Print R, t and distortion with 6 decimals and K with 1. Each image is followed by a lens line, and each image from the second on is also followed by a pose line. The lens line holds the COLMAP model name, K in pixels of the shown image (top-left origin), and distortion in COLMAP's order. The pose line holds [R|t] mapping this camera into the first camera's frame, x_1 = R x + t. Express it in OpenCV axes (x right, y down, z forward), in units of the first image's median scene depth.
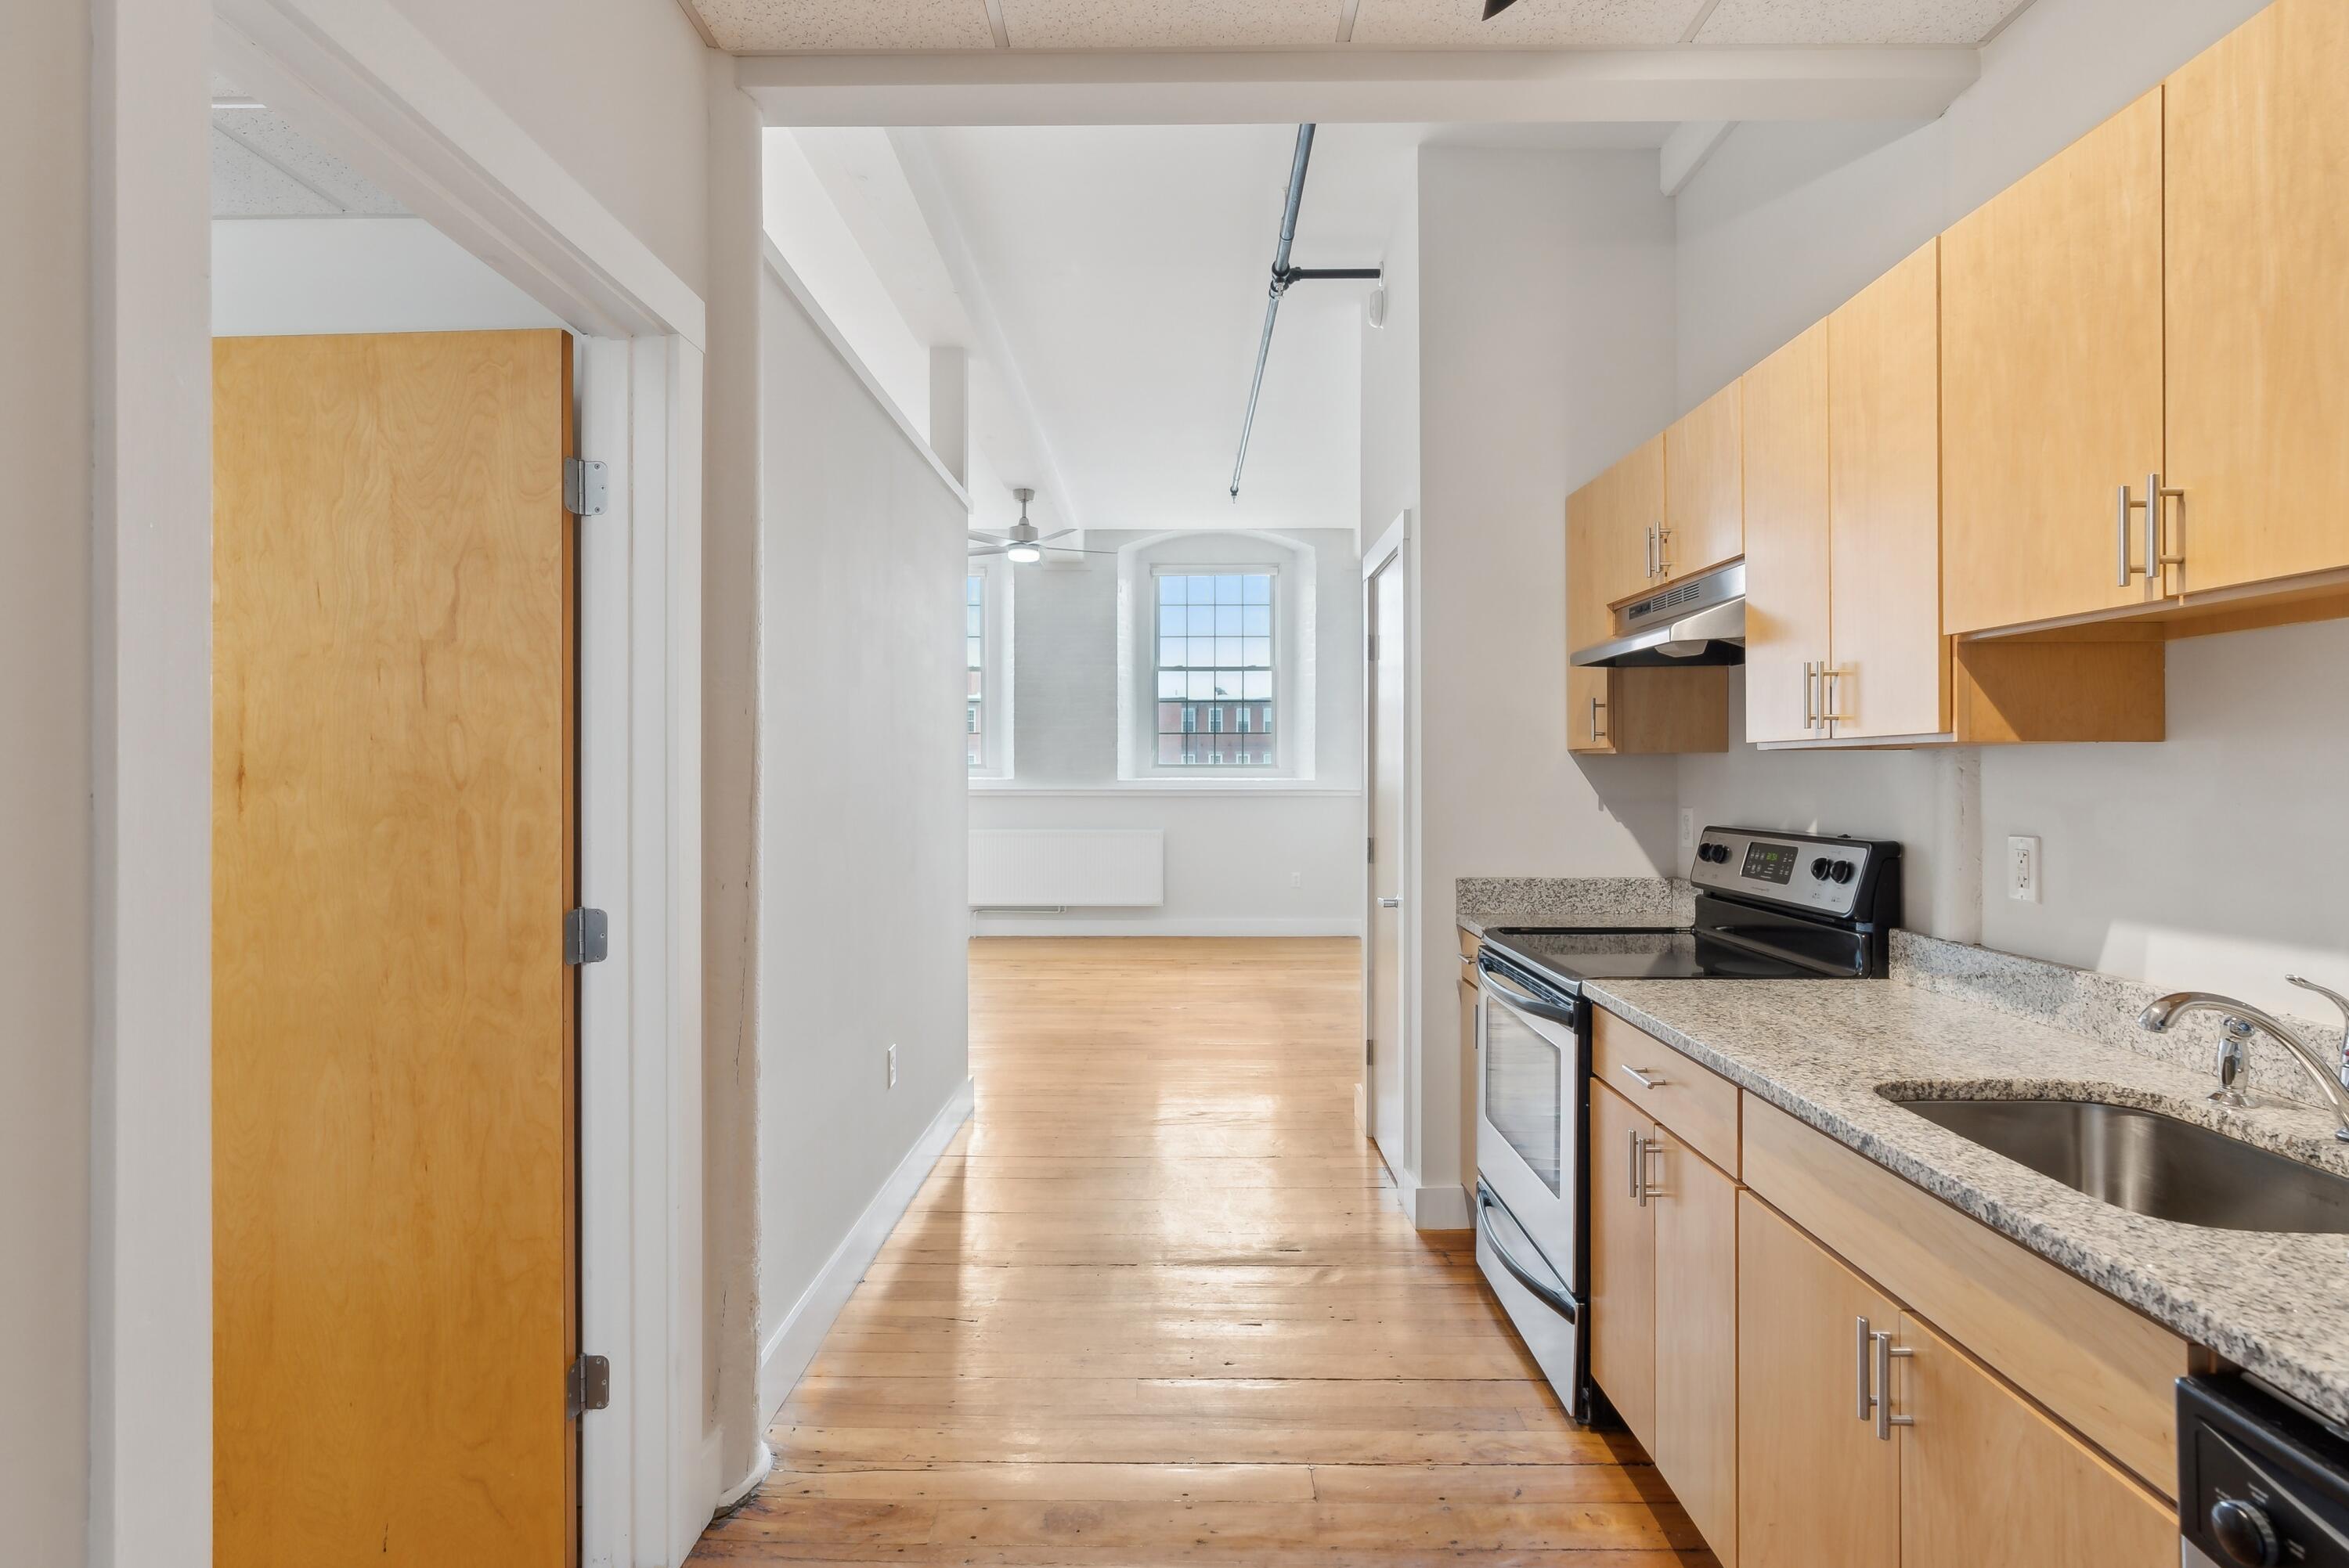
lens RADIAL K [[1218.7, 0, 1174.5], [0, 1218.7, 784.0], [0, 0, 1]] dist [-0.003275, -0.000116]
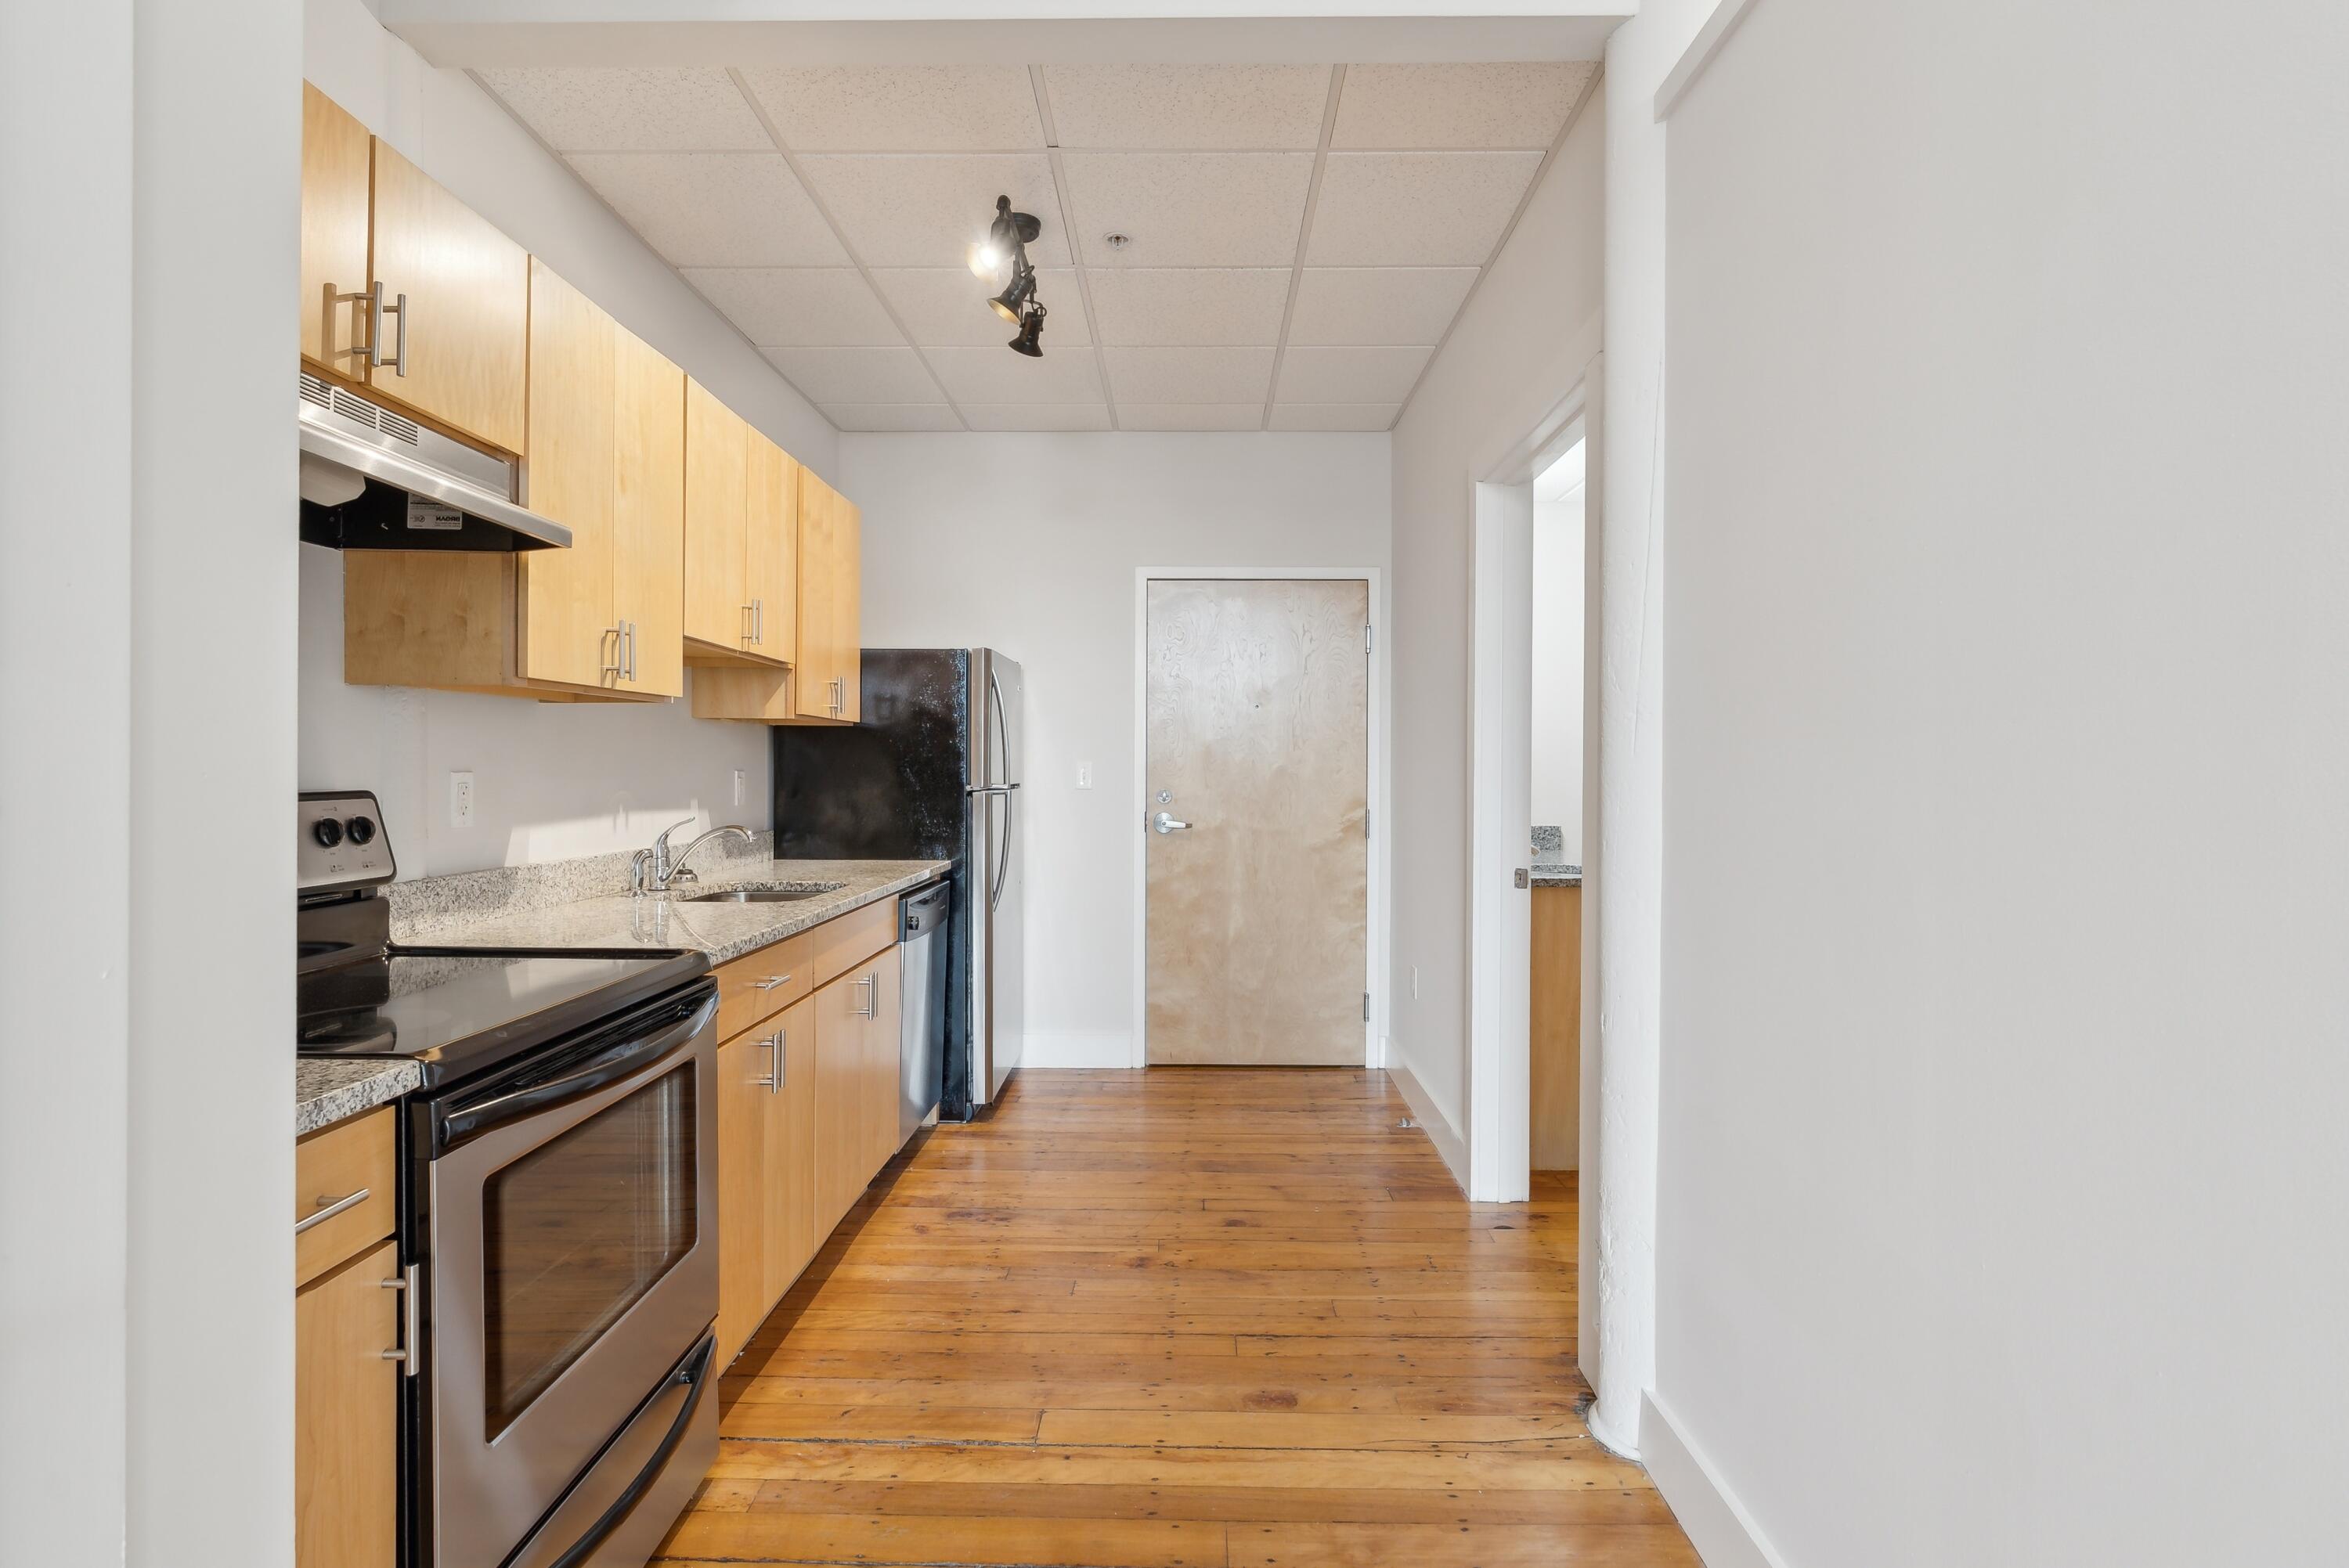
lens RADIAL K [[1218.7, 0, 1174.5], [0, 1218.7, 784.0], [0, 0, 1]] dist [-0.003275, -0.000116]
pose [[-0.999982, -0.005986, 0.001050, 0.005511], [-0.005971, 0.999883, 0.014067, 0.033291], [-0.001134, 0.014060, -0.999901, 2.095129]]
